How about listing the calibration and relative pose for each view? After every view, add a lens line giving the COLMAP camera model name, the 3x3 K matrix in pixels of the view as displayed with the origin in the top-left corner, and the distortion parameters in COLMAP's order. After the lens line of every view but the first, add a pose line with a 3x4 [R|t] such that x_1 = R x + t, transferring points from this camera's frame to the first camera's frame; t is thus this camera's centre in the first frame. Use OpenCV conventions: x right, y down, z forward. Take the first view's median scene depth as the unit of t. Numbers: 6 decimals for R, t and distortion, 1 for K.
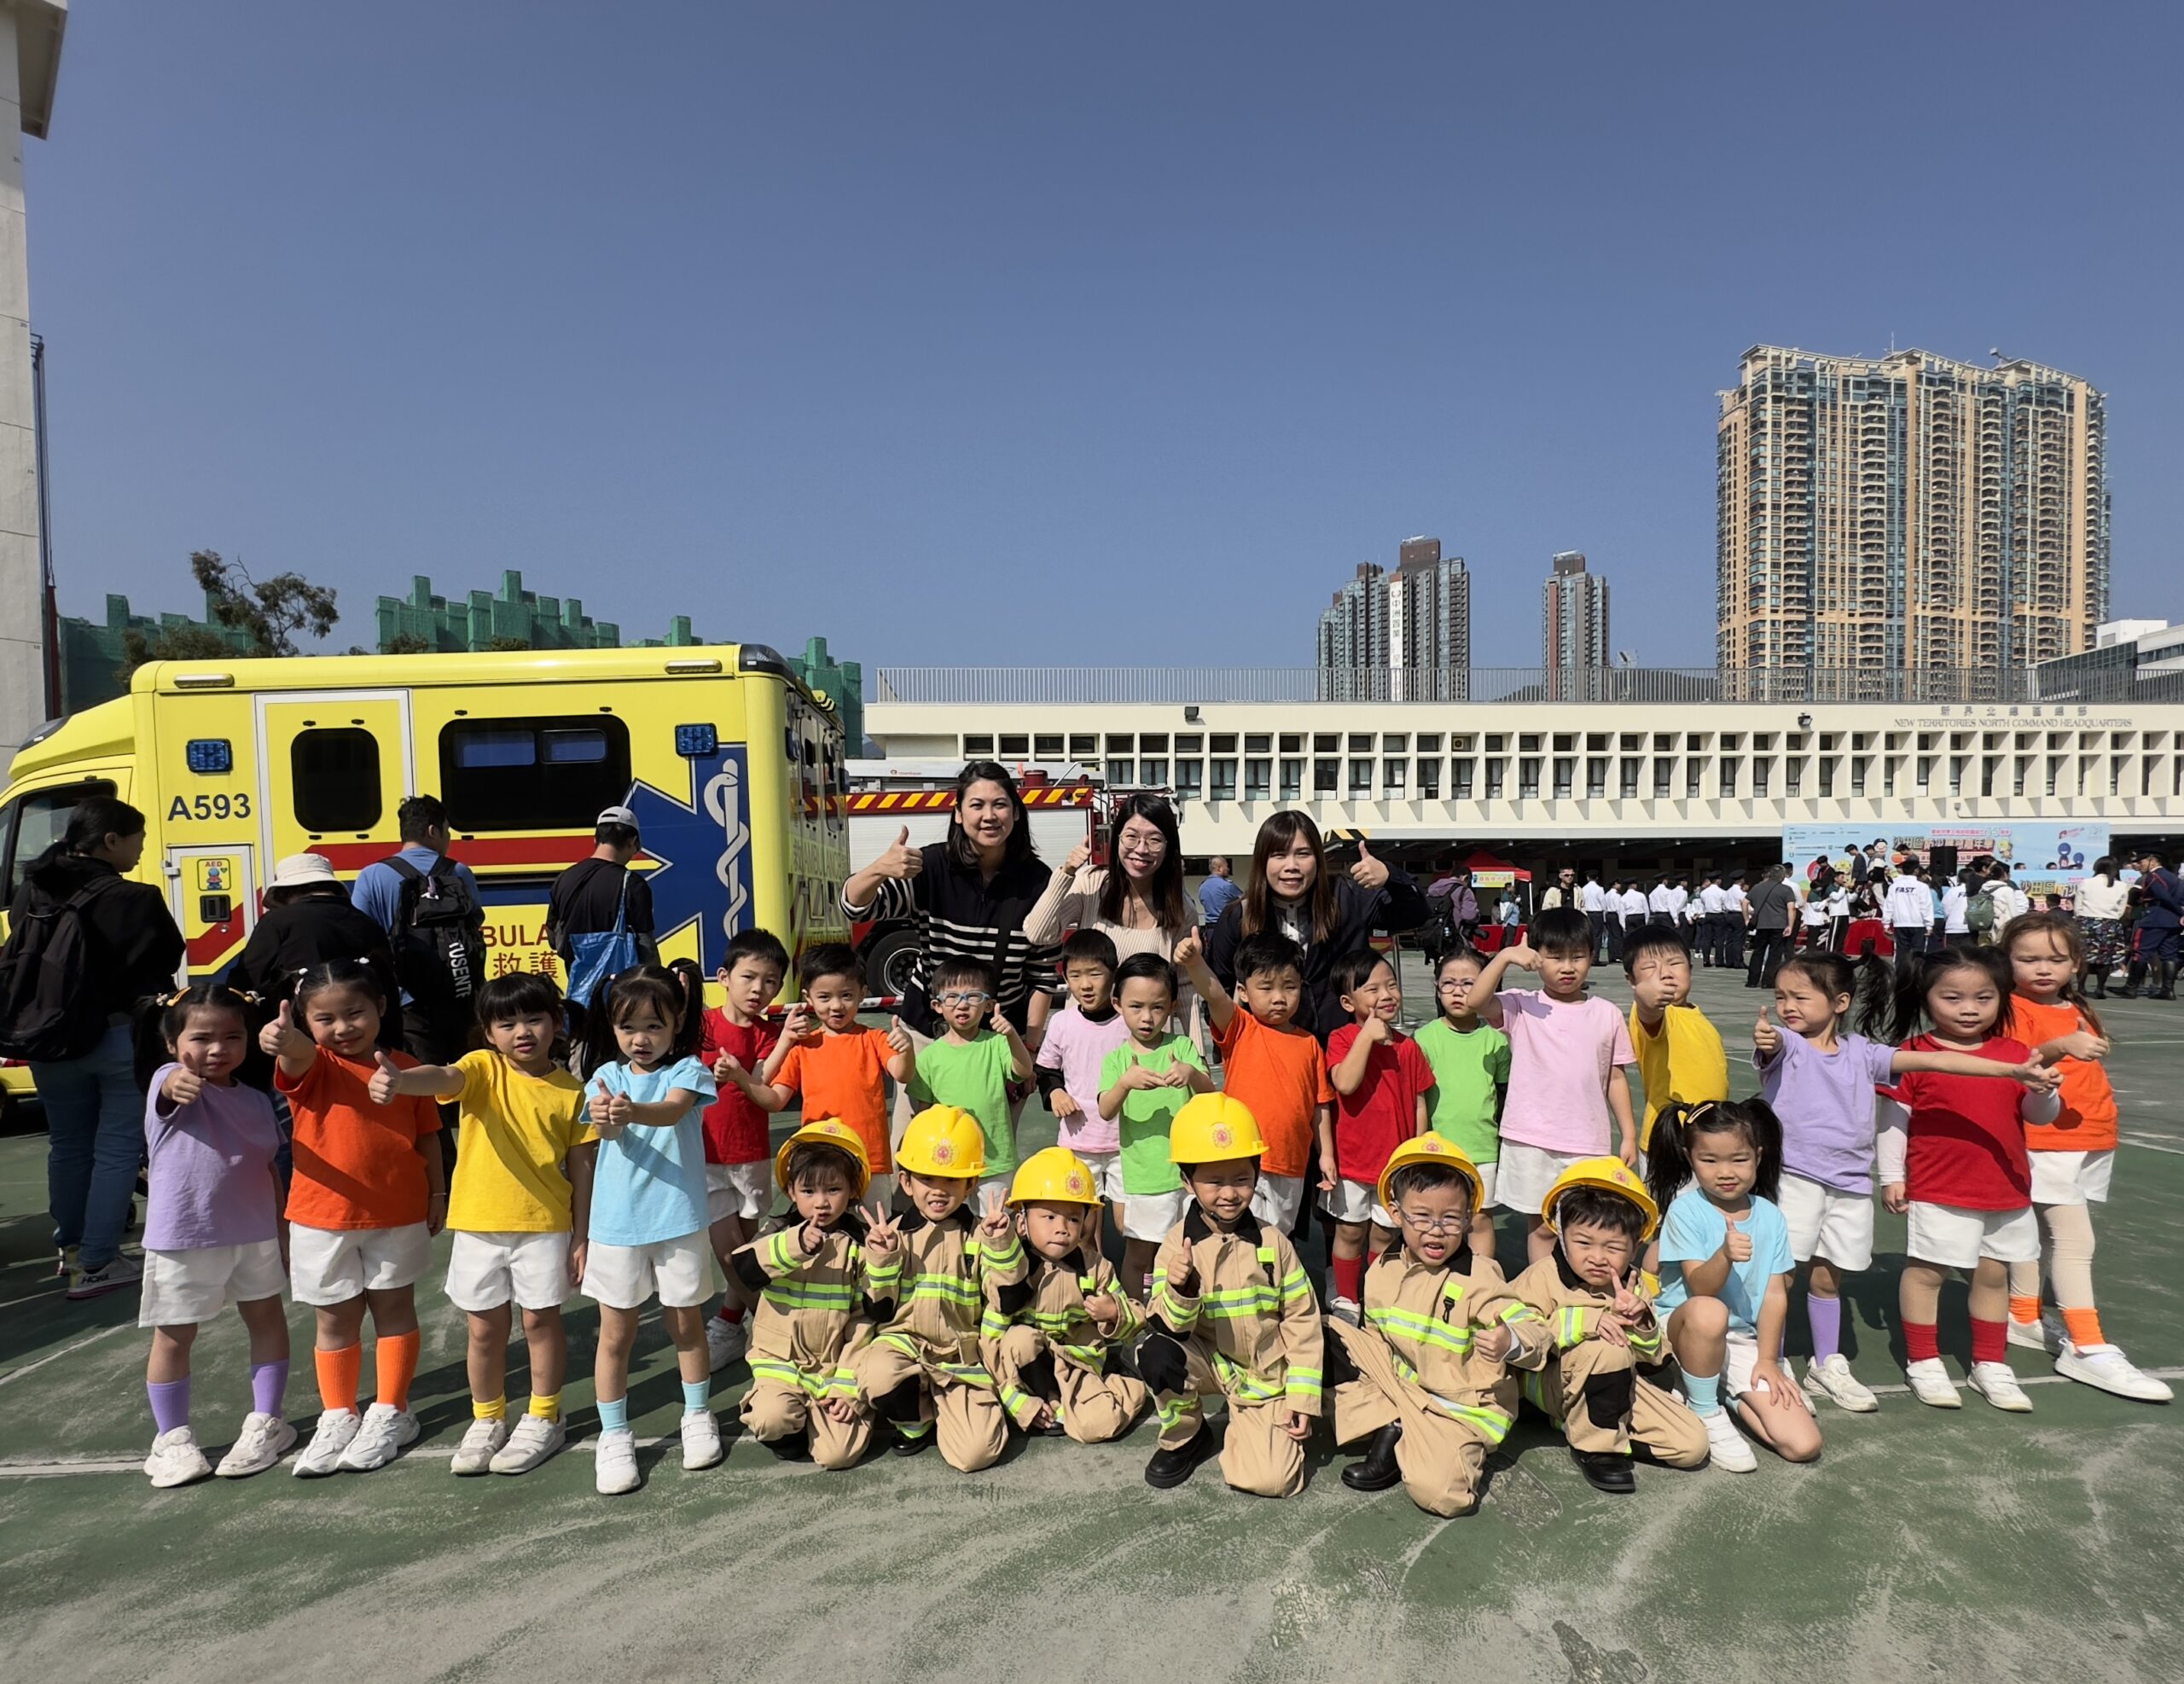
lens RADIAL K [[1081.7, 0, 1093.5], [0, 1081.7, 917.9], [0, 0, 1]] dist [-0.000455, -0.000331]
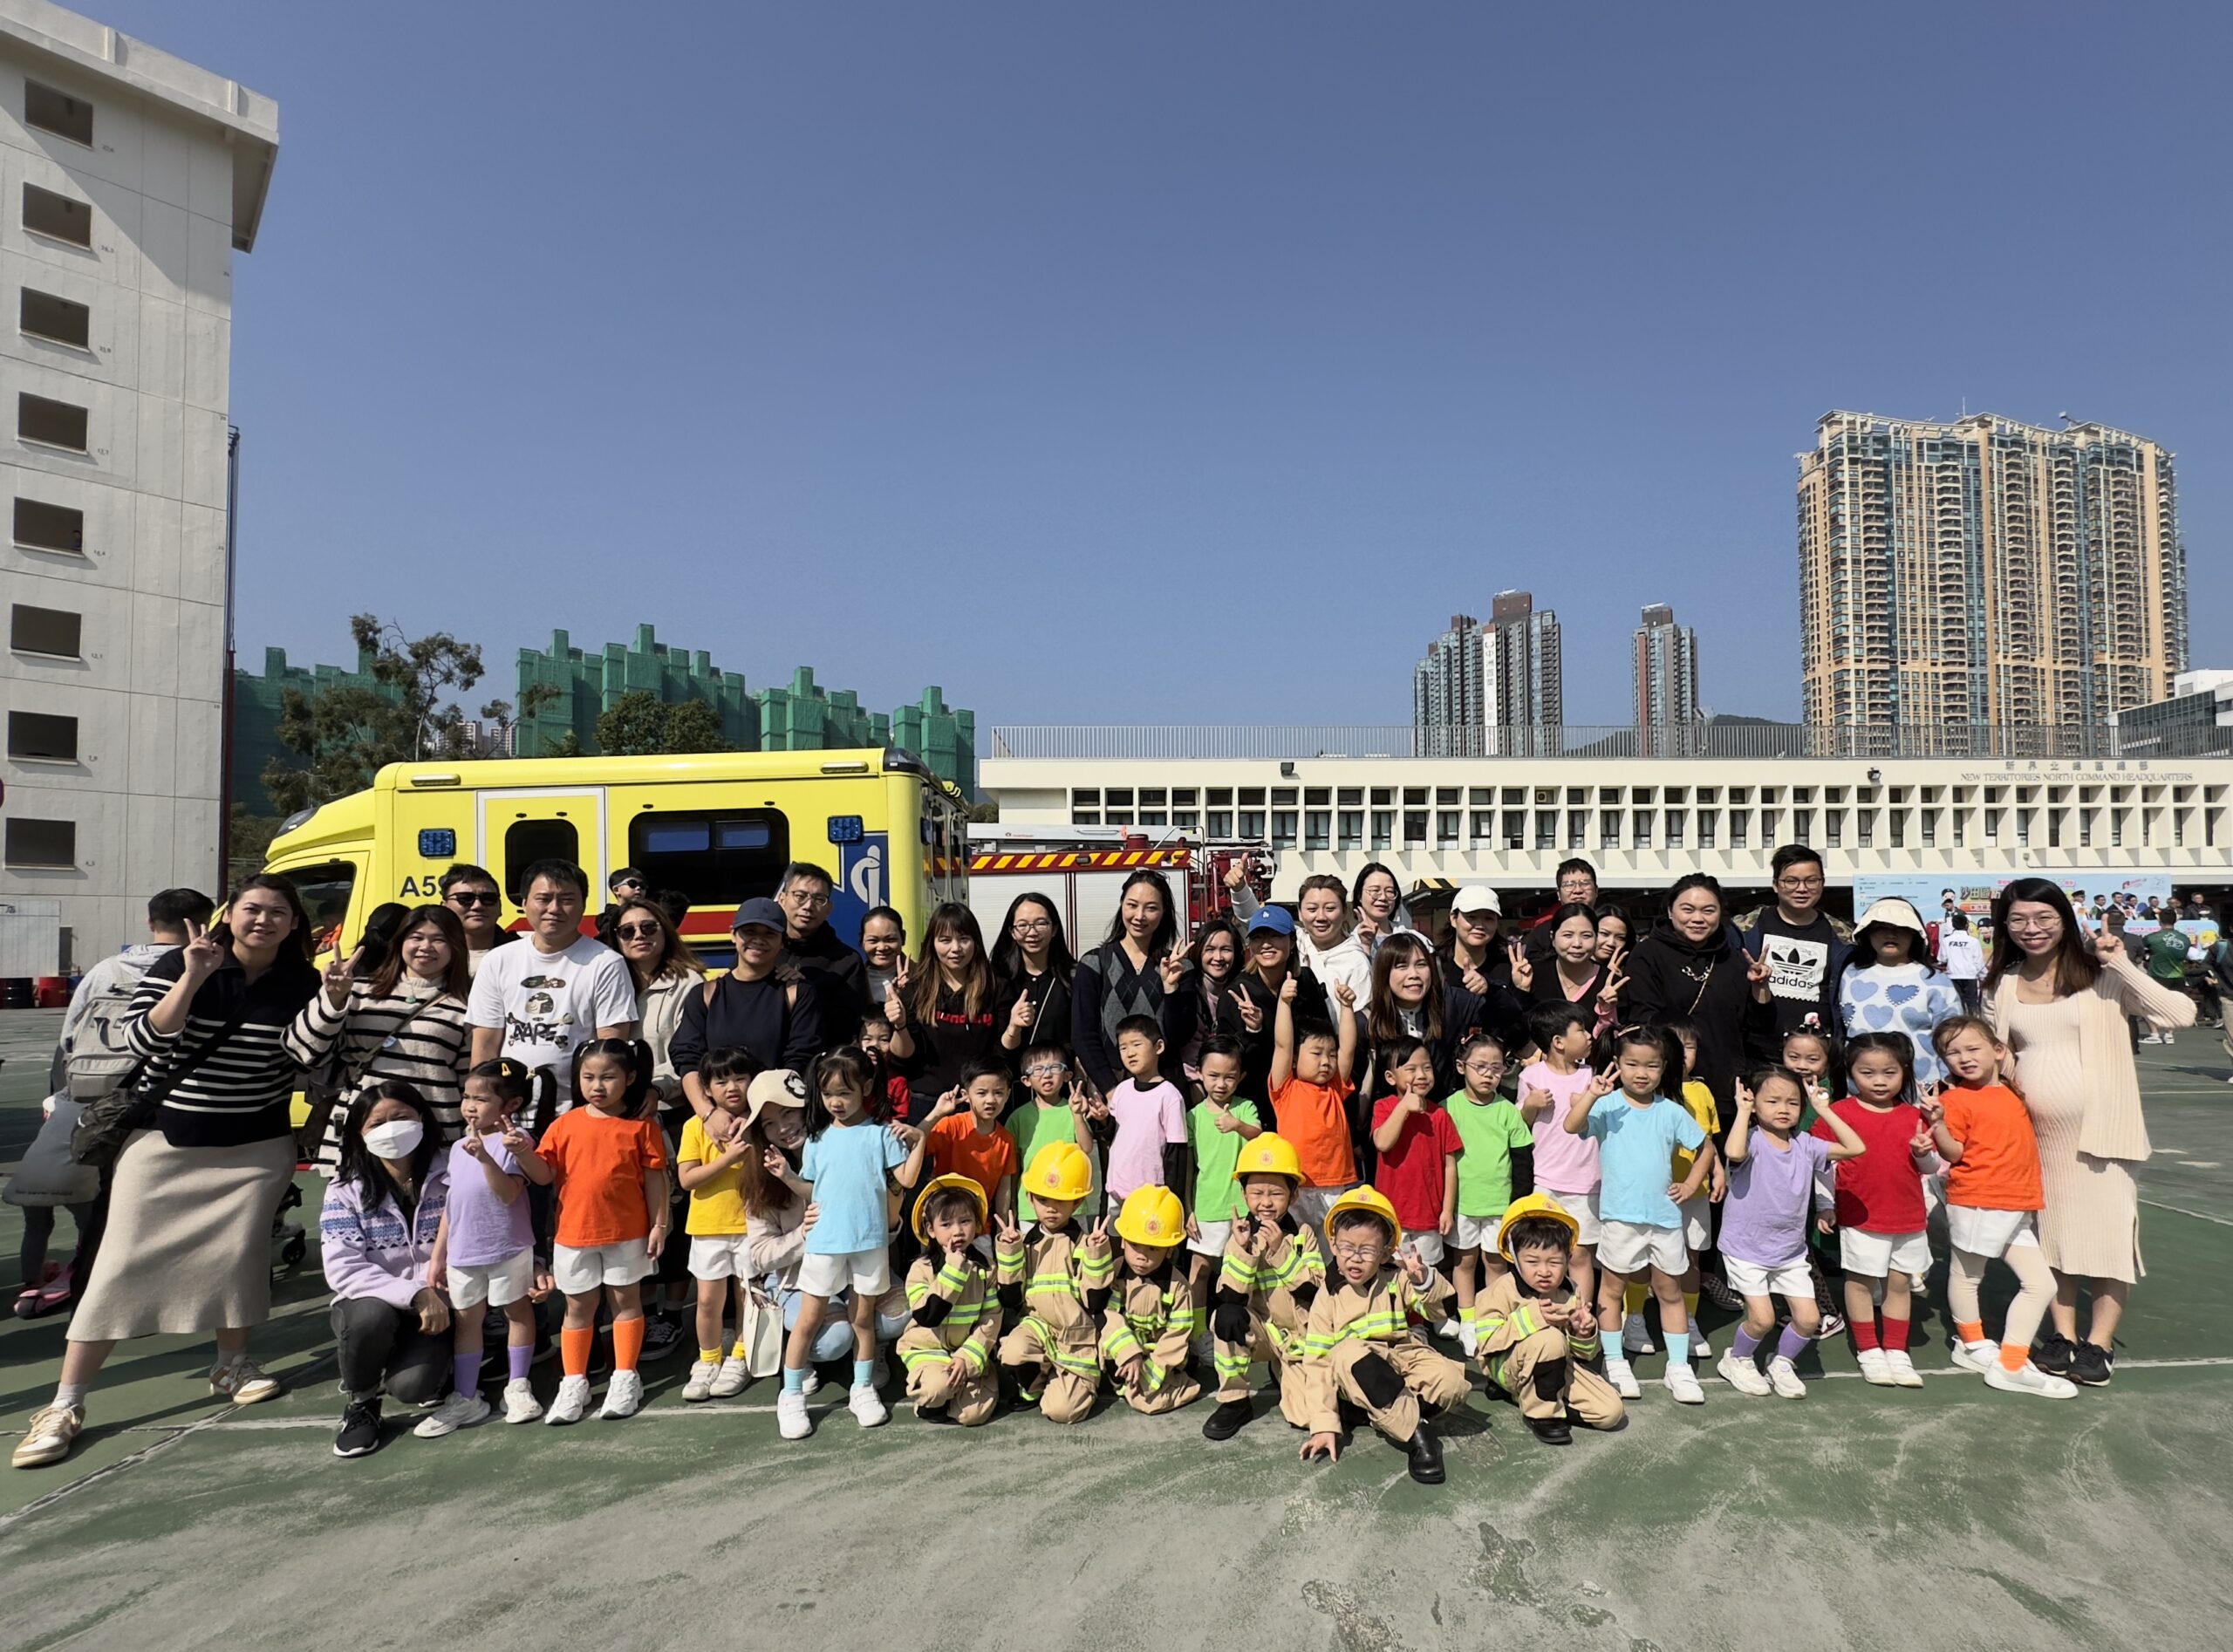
lens RADIAL K [[1284.3, 0, 1206.1], [0, 1284.3, 830.5], [0, 0, 1]] dist [-0.002099, 0.000178]
pose [[0.999911, 0.003809, -0.012808, 0.026415], [-0.004558, 0.998253, -0.058911, -0.051883], [0.012561, 0.058964, 0.998181, -0.242590]]
